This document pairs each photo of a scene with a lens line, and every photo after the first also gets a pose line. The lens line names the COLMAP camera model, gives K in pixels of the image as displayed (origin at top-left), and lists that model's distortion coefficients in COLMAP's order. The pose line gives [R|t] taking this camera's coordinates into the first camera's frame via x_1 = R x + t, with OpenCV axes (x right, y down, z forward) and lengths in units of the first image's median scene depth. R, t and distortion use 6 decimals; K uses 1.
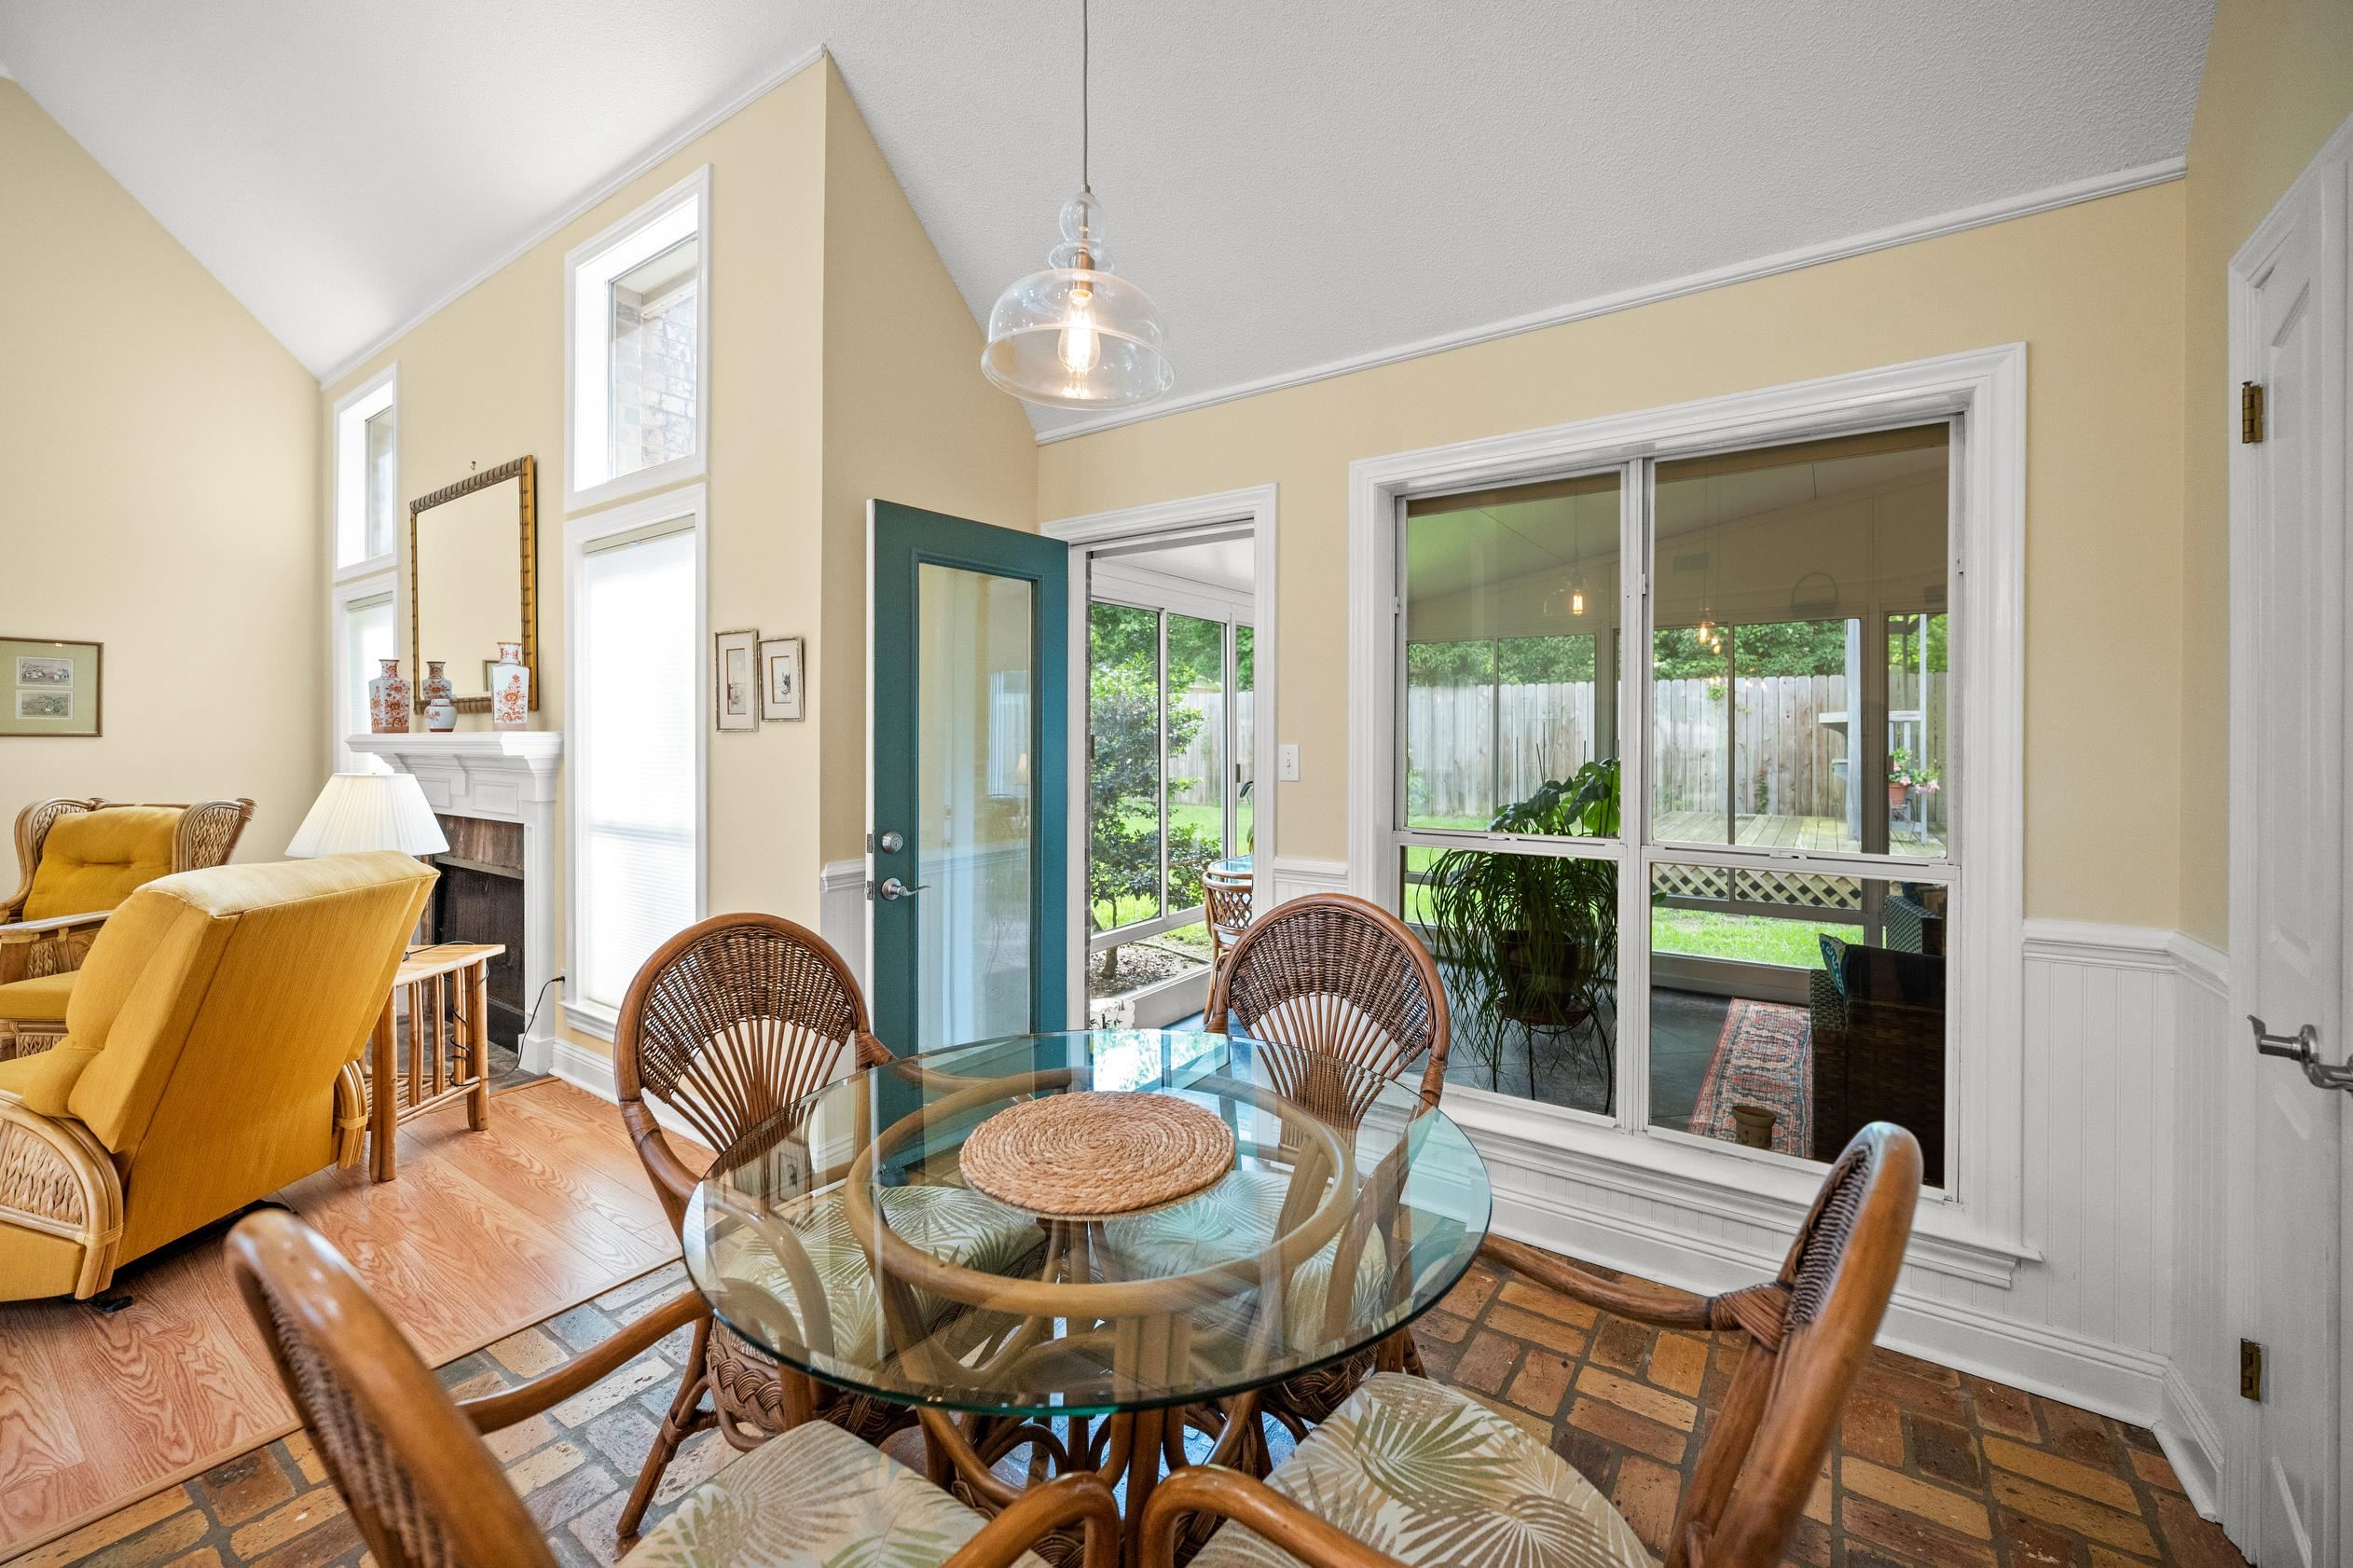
lens RADIAL K [[952.3, 0, 1170.6], [0, 952.3, 727.2], [0, 0, 1]] dist [0.000508, 0.000626]
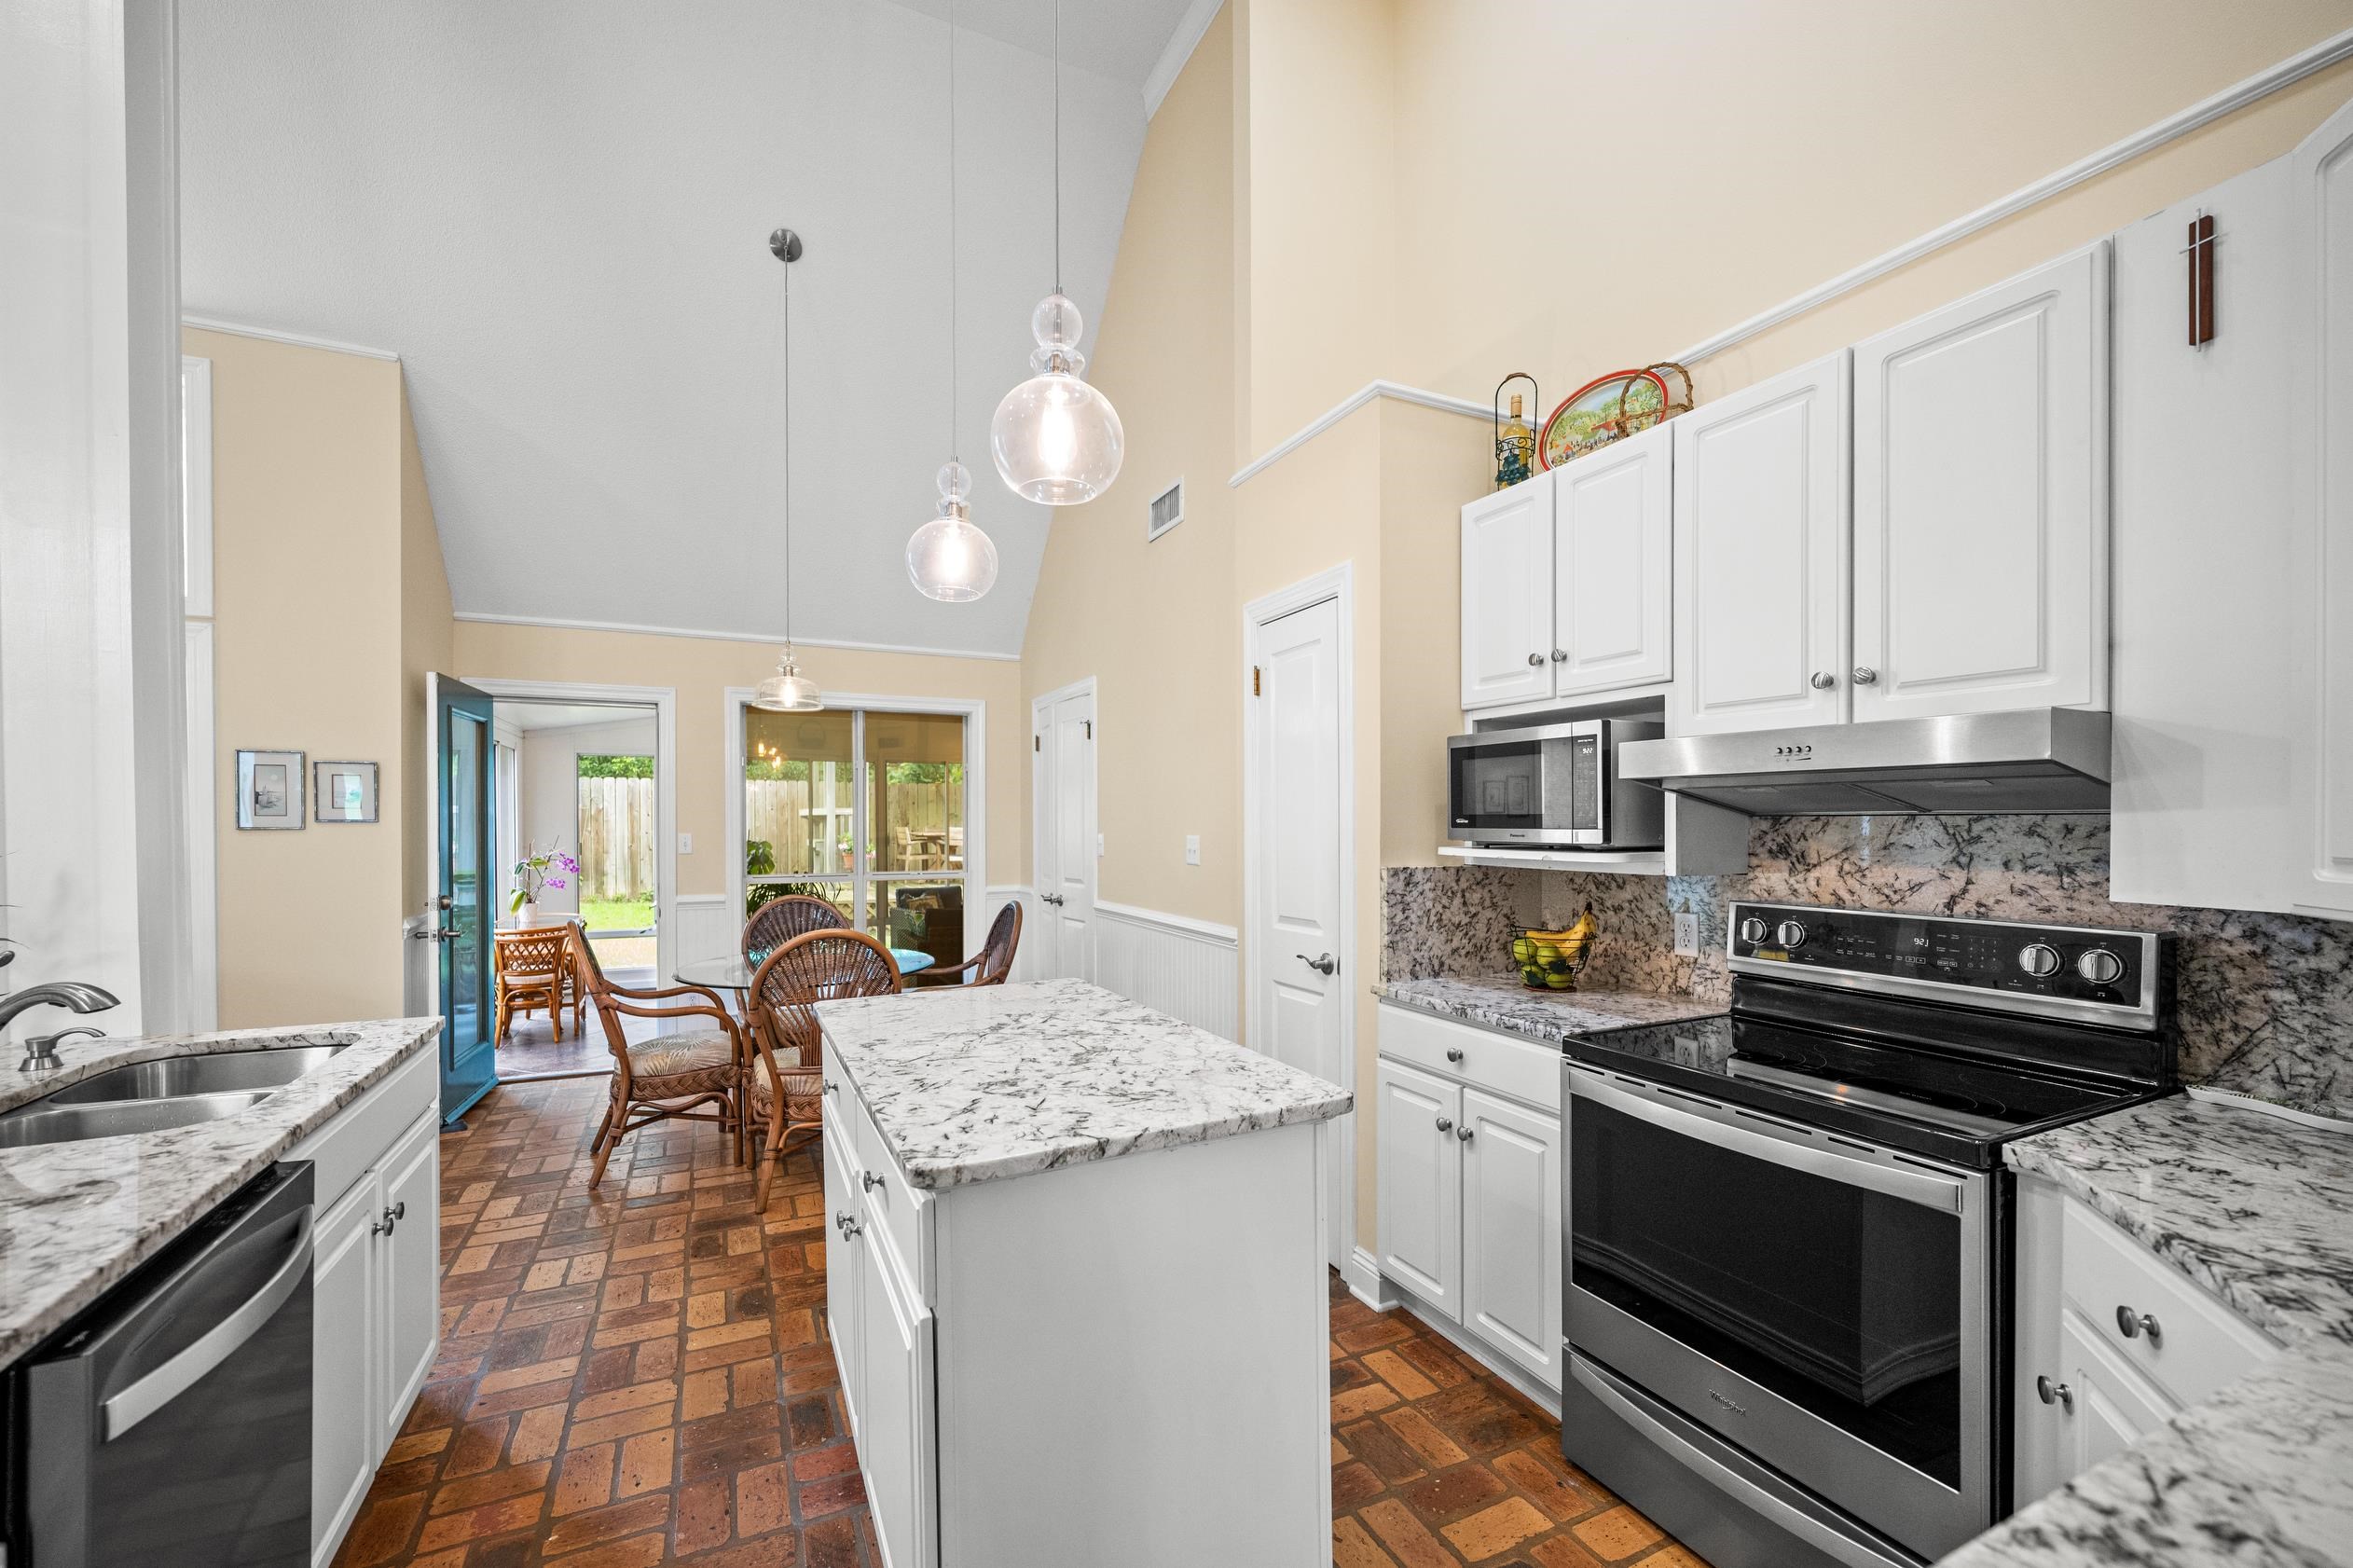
lens RADIAL K [[952.3, 0, 1149.5], [0, 952.3, 825.2], [0, 0, 1]] dist [0.000508, 0.000626]
pose [[0.511130, -0.009100, 0.859455, -0.687662], [-0.002537, 0.999924, 0.012097, -0.013956], [-0.859500, -0.008364, 0.511068, -0.482229]]
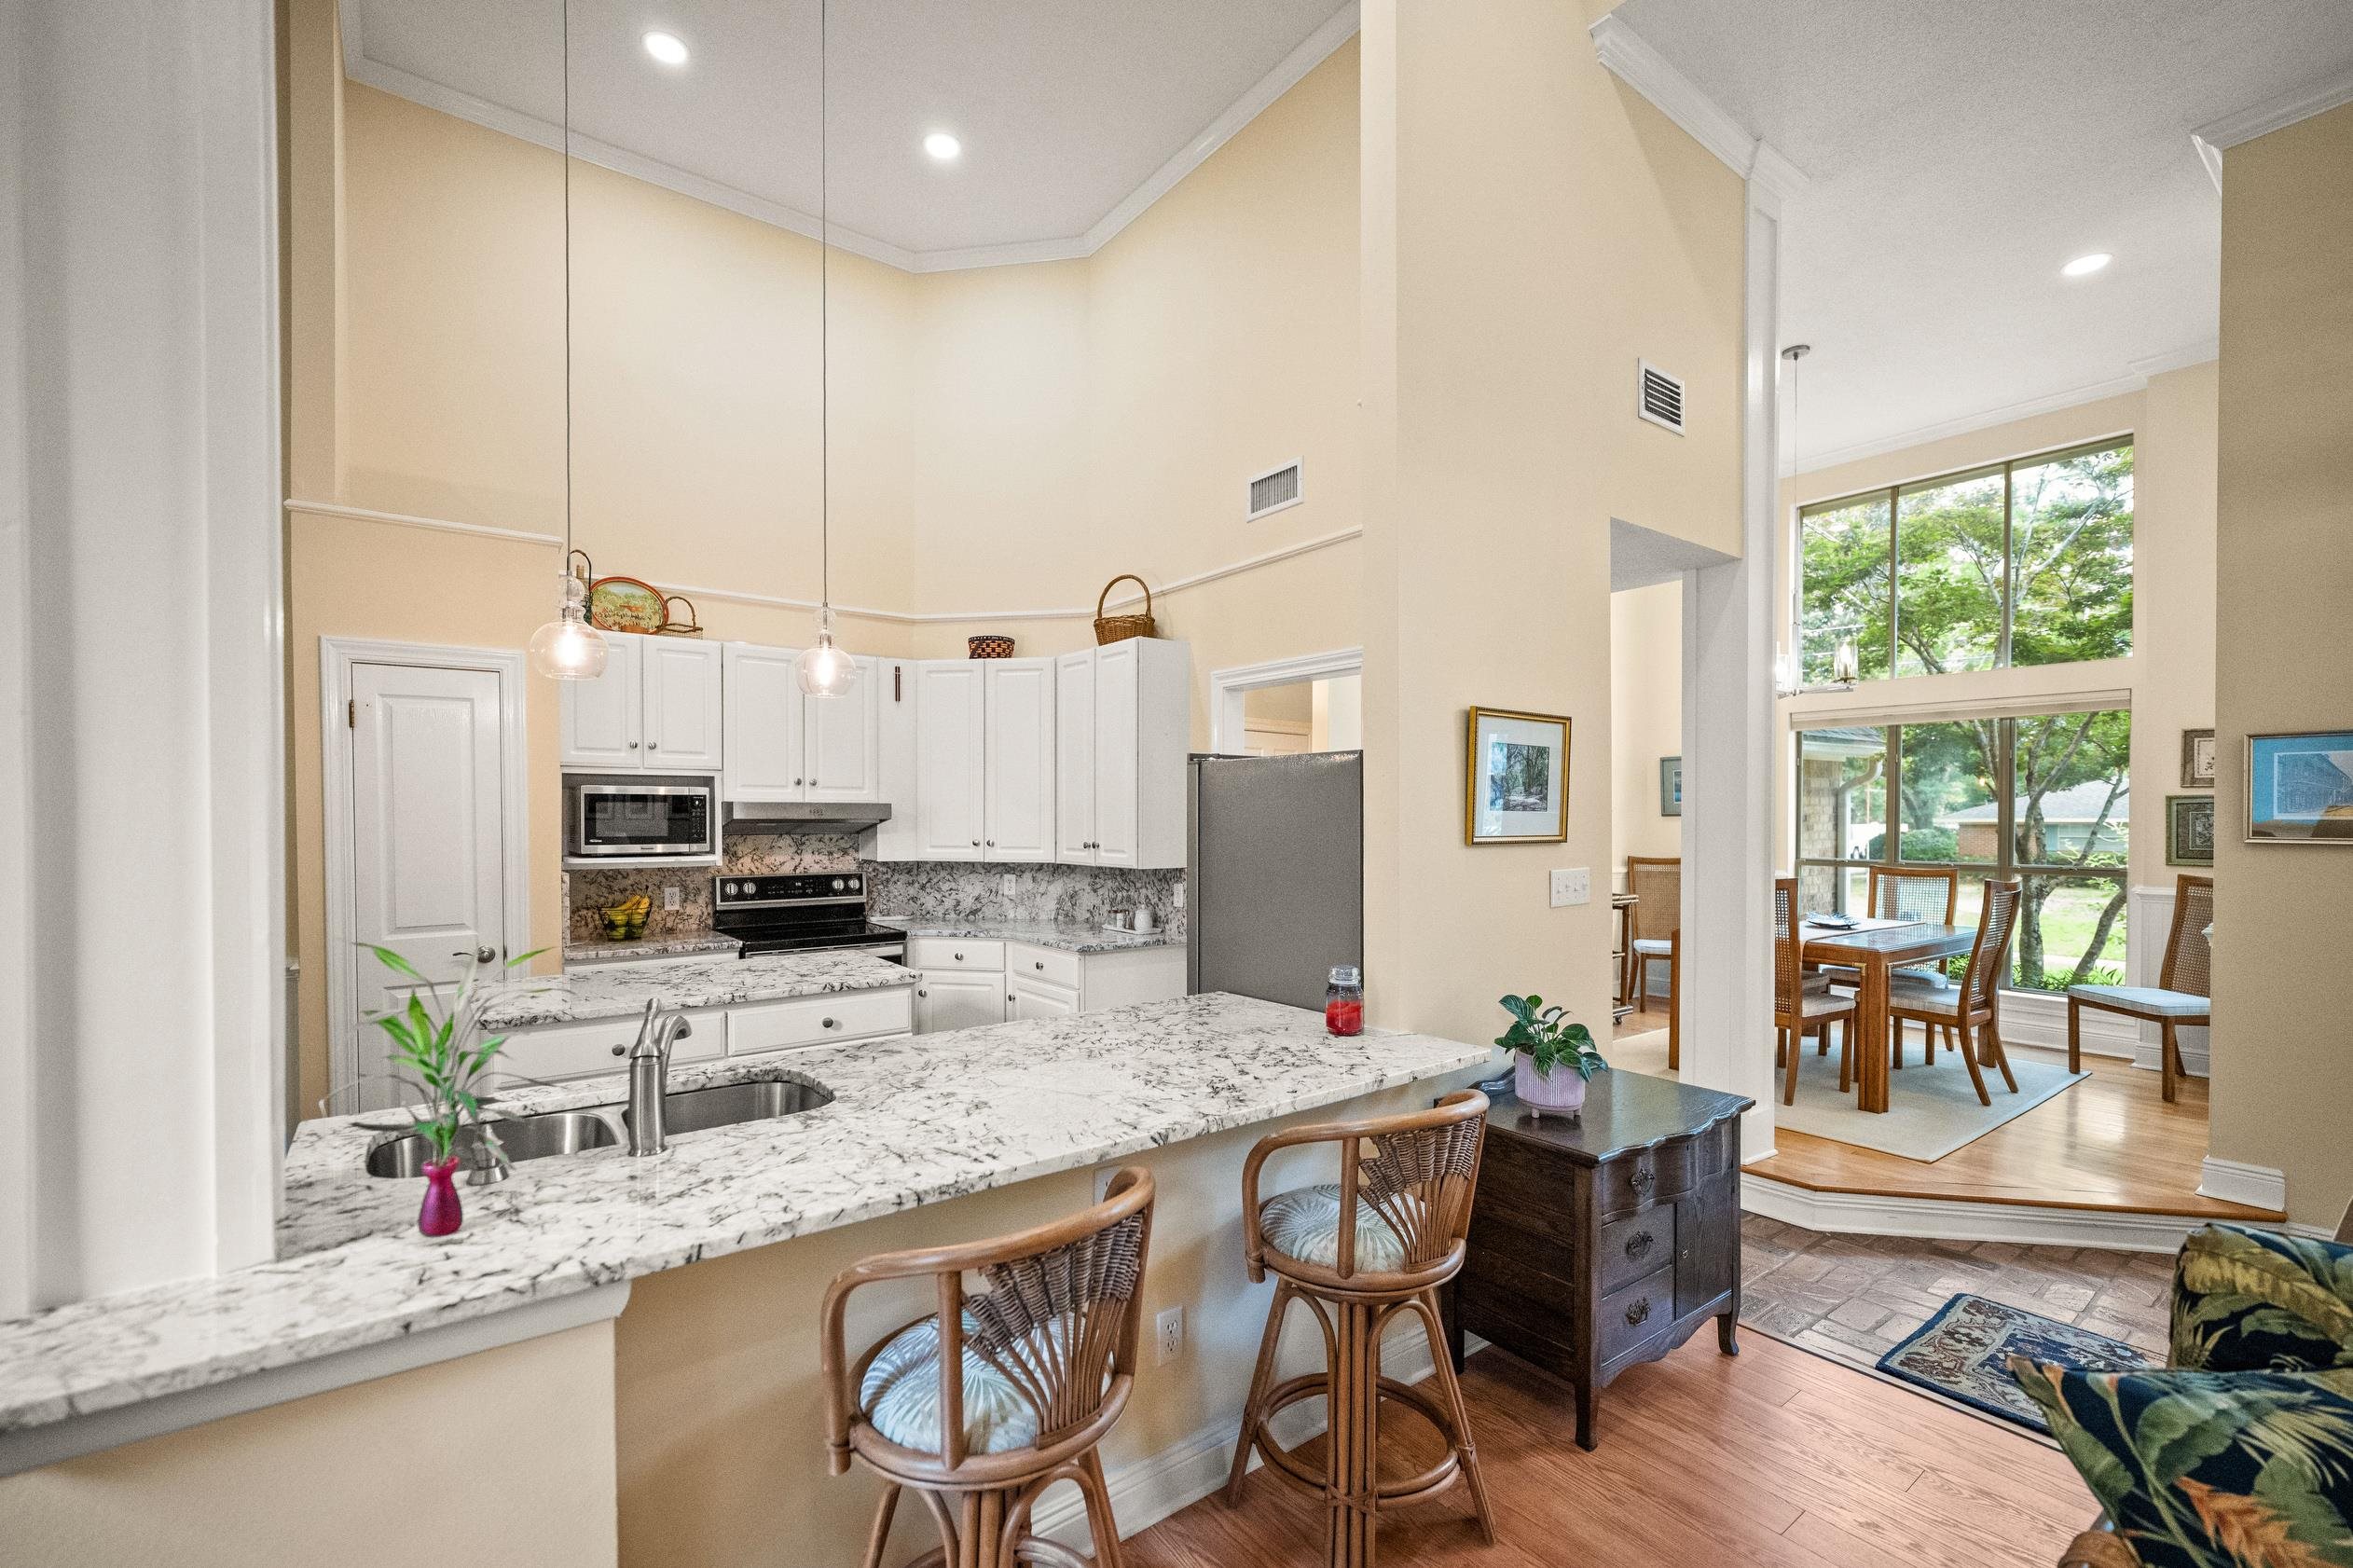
lens RADIAL K [[1012.2, 0, 1193.9], [0, 1012.2, 815.7], [0, 0, 1]] dist [-0.003090, 0.000744]
pose [[-0.953164, -0.002029, 0.302448, -0.937607], [-0.004217, 0.999969, -0.006581, -0.030733], [-0.302426, -0.007548, -0.953143, 0.445209]]
